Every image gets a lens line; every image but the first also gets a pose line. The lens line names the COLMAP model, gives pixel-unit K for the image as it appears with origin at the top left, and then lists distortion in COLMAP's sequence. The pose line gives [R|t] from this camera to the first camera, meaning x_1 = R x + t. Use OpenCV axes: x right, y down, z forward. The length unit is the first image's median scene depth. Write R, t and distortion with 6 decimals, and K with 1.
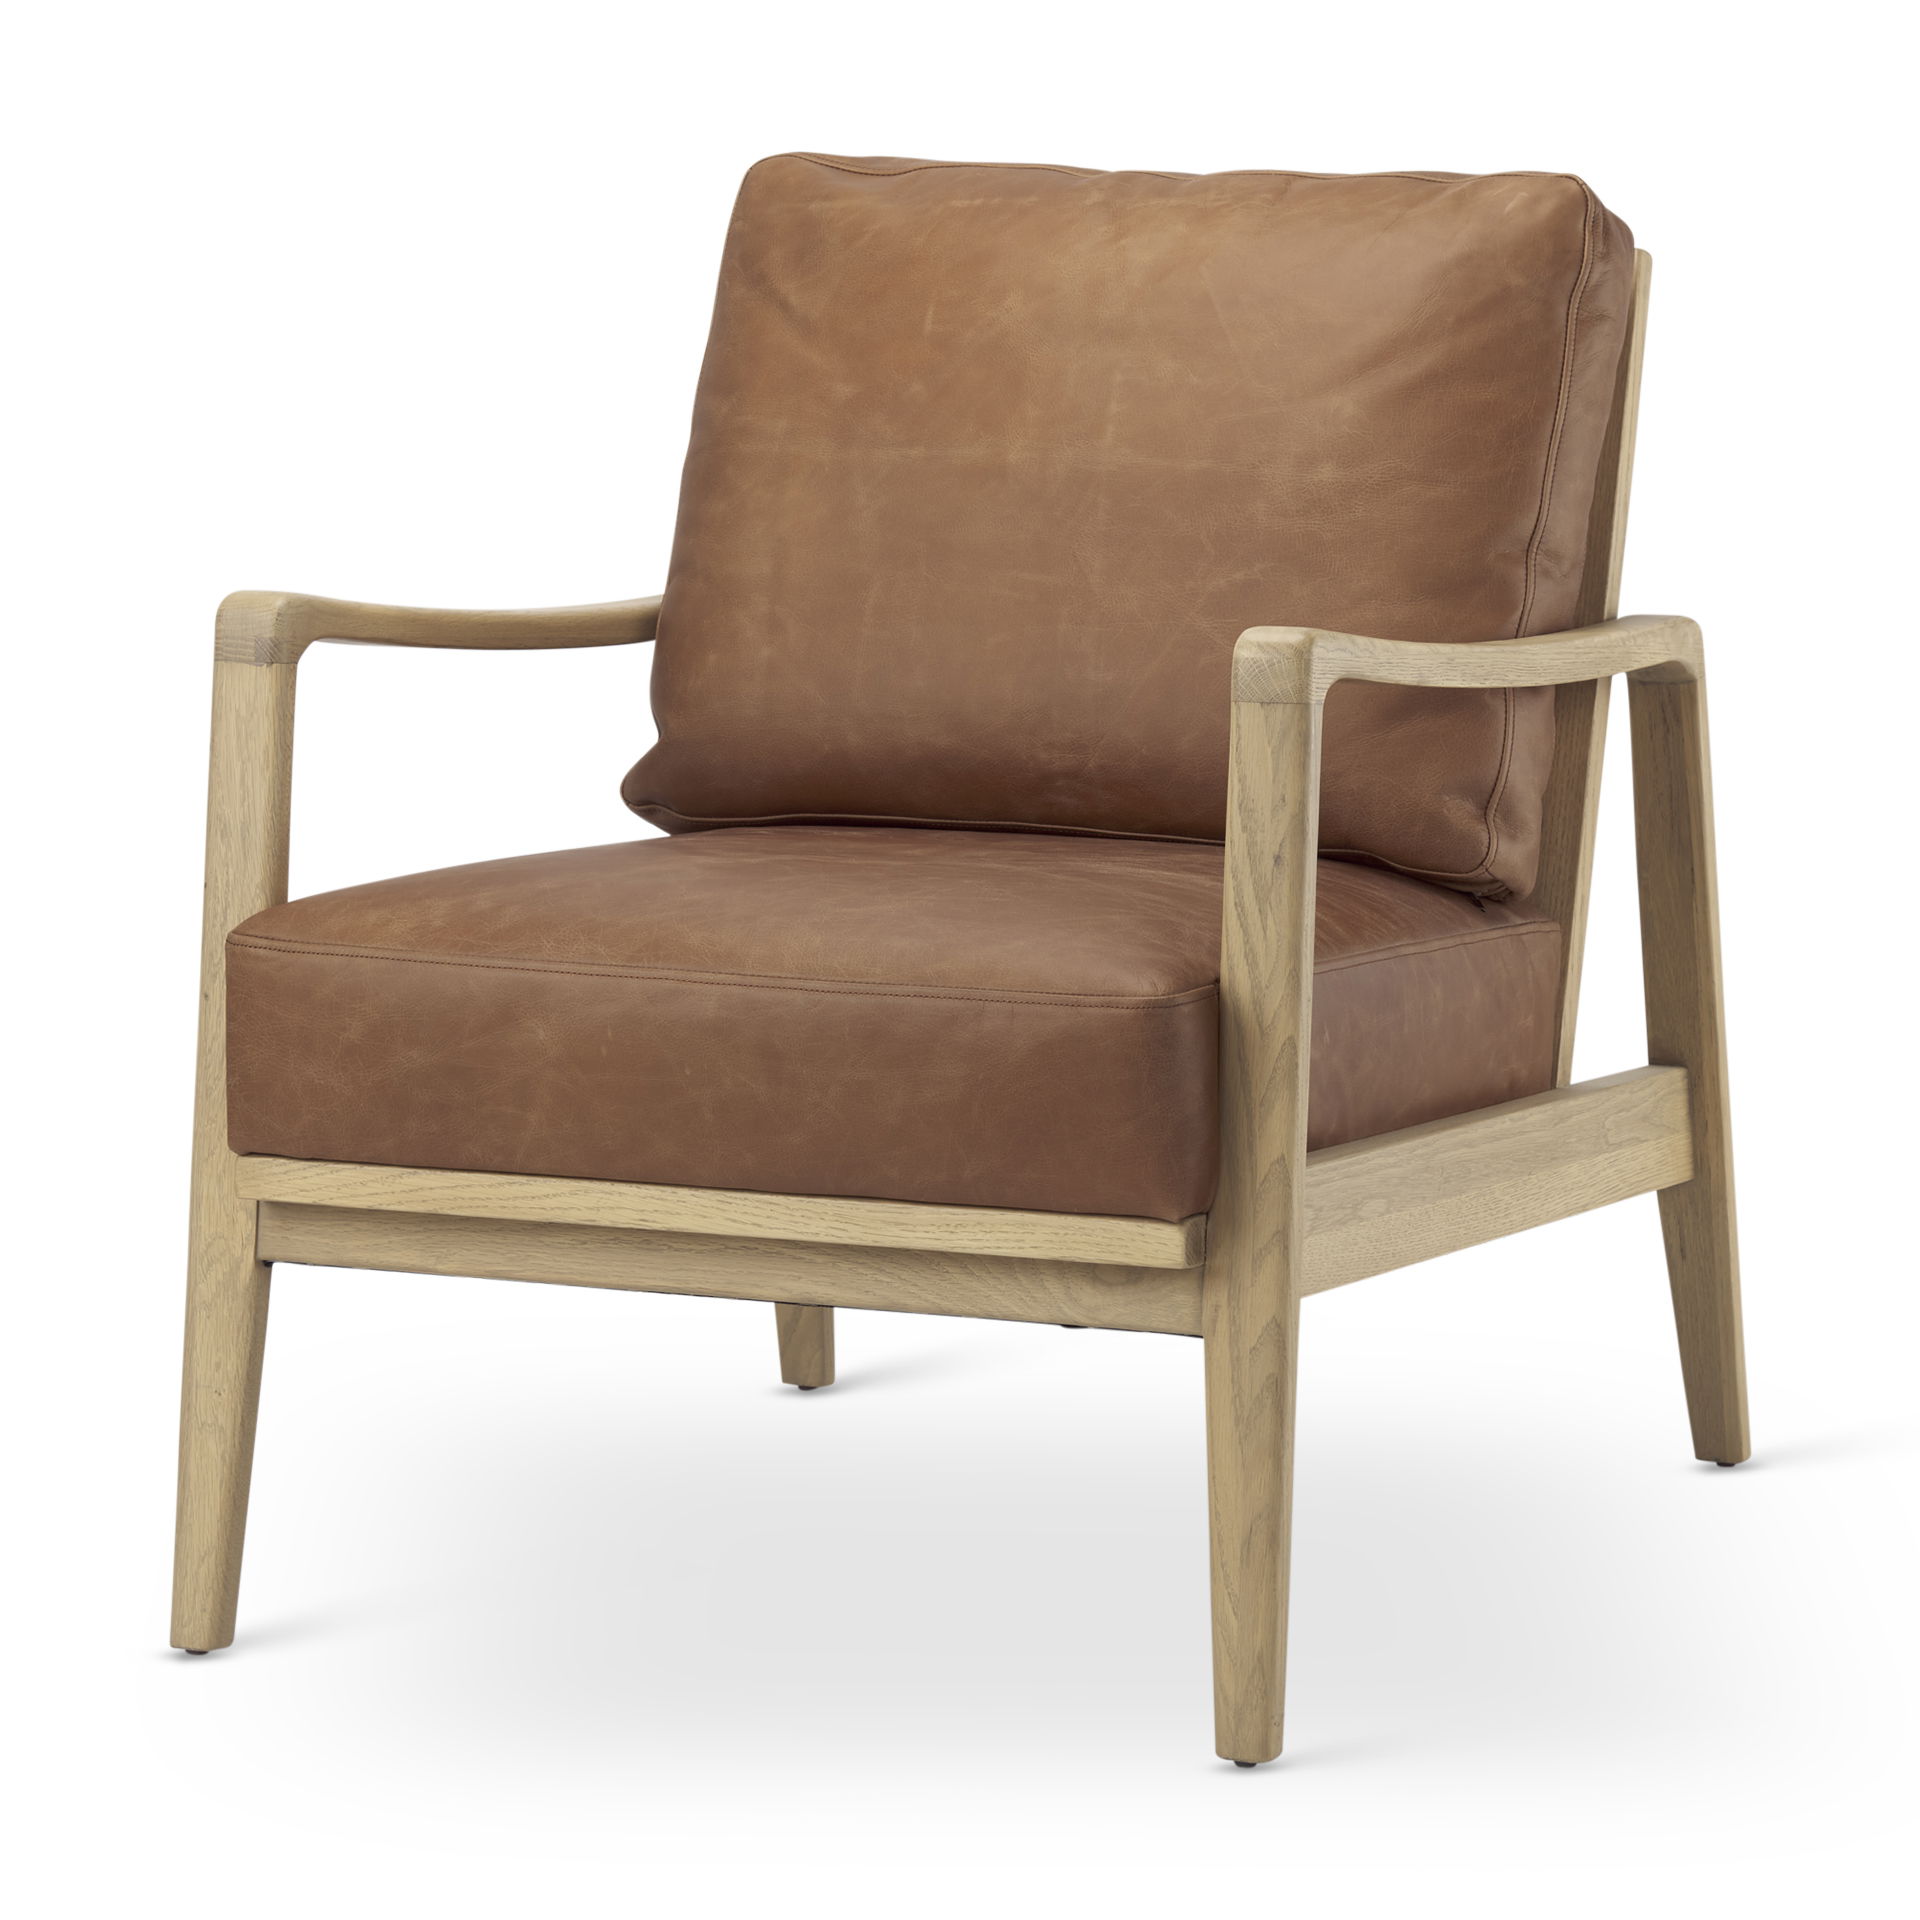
lens RADIAL K [[5712.0, 0, 963.3], [0, 5712.0, 784.9], [0, 0, 1]] dist [1.104417, -16.710910]
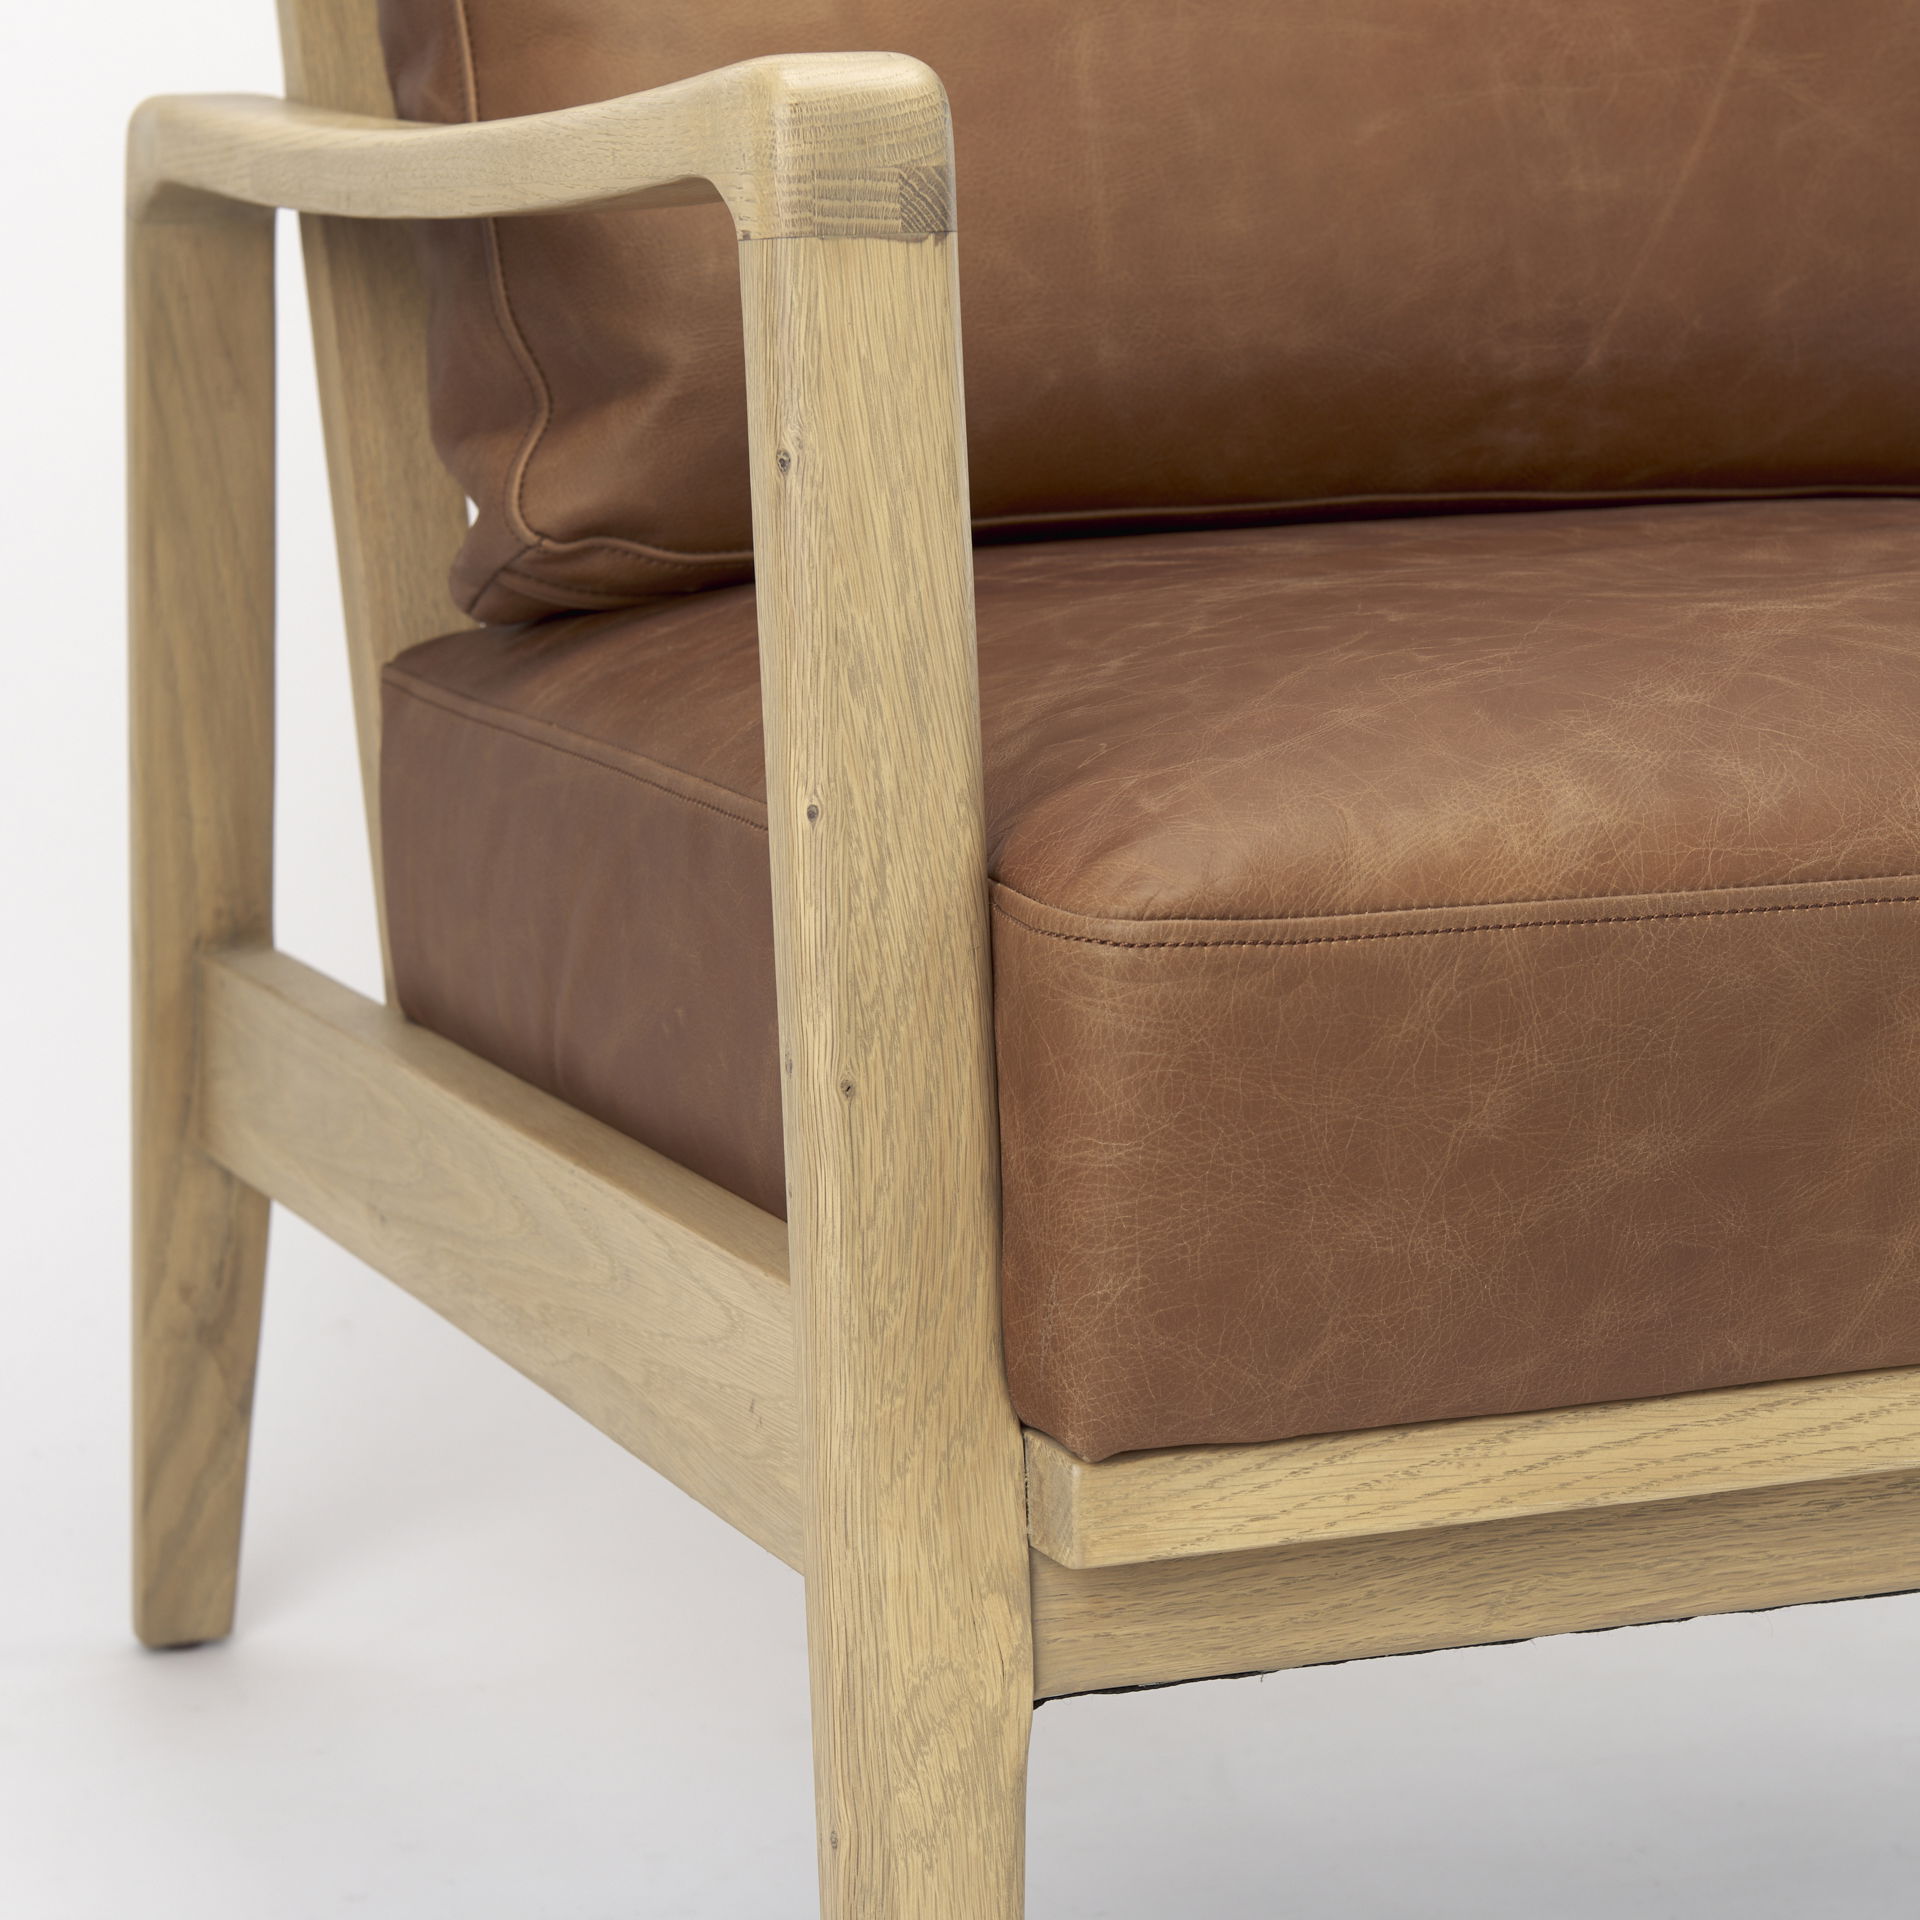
lens RADIAL K [[5603.0, 0, 960.0], [0, 5603.0, 960.0], [0, 0, 1]] dist [0.104826, -0.009210]
pose [[0.734059, -0.150358, 0.662231, -0.355709], [0.087503, 0.987993, 0.127328, -0.019334], [-0.673424, -0.035520, 0.738402, 0.668858]]
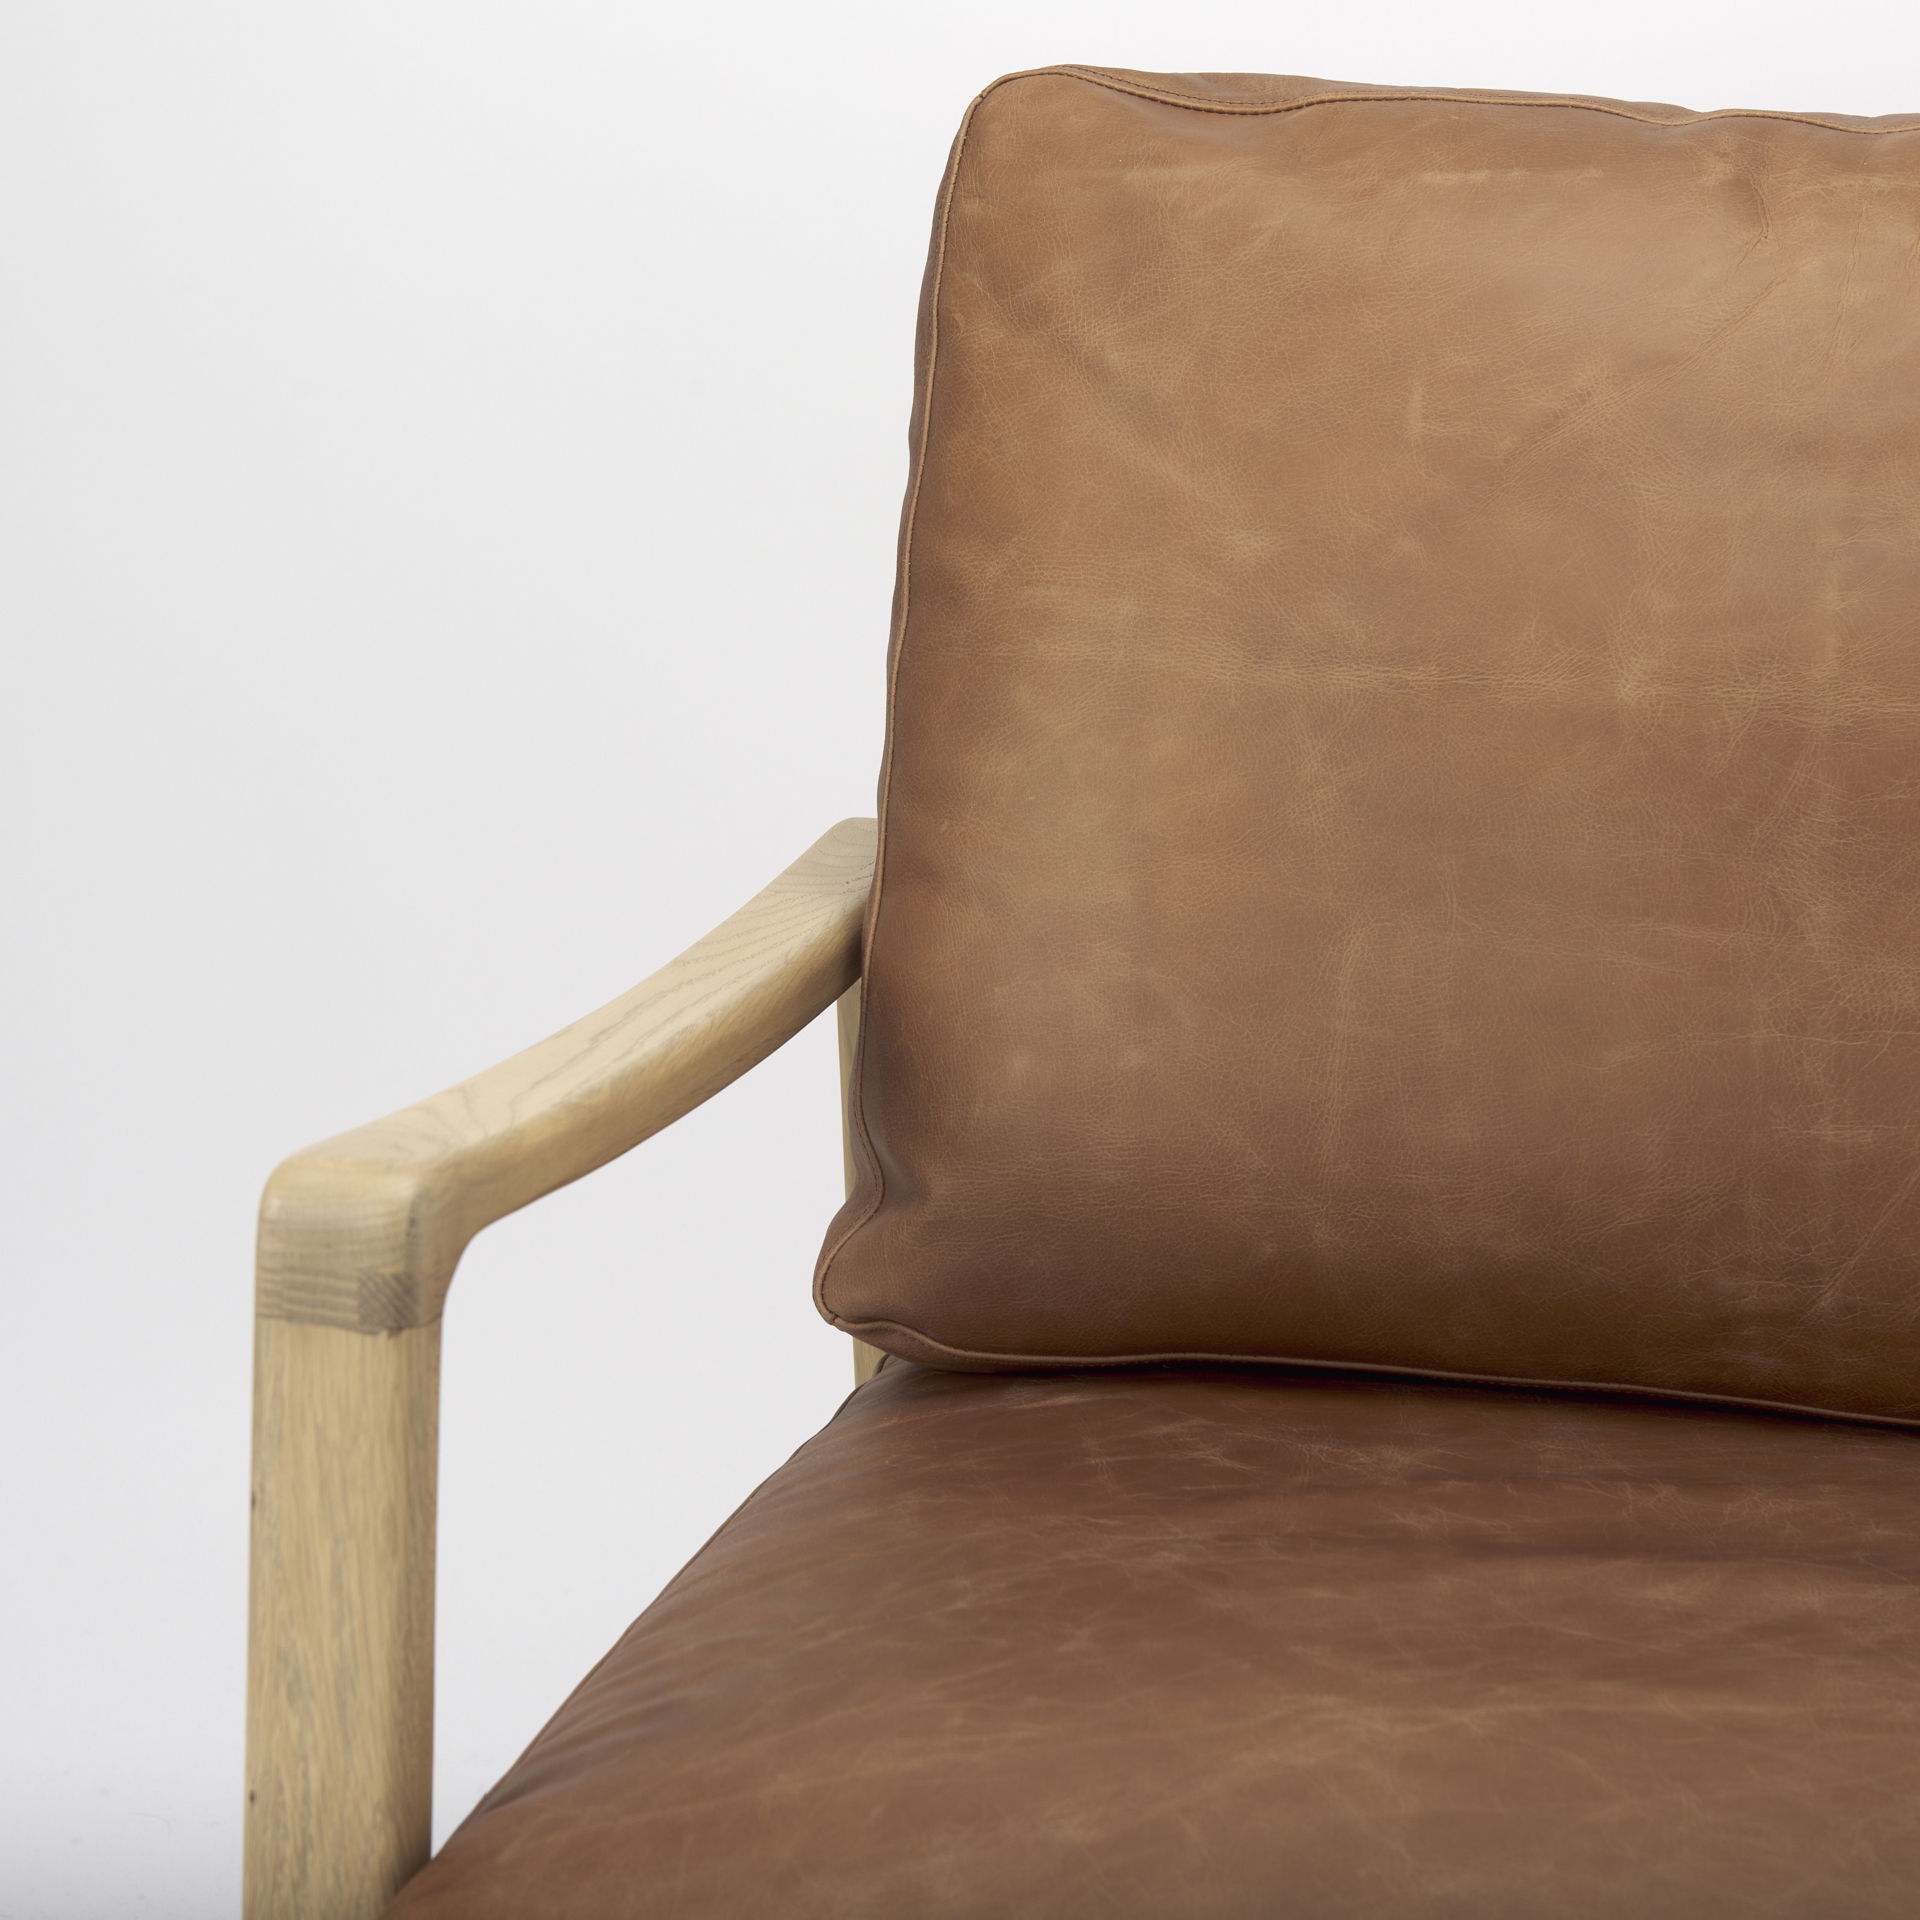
lens RADIAL K [[5049.8, 0, 959.4], [0, 5049.8, 1040.4], [0, 0, 1]] dist [0.132790, -0.122371]
pose [[0.981769, -0.033981, 0.187015, -0.140264], [0.007537, 0.990076, 0.140334, -0.092476], [-0.189928, -0.136366, 0.972282, 0.569898]]
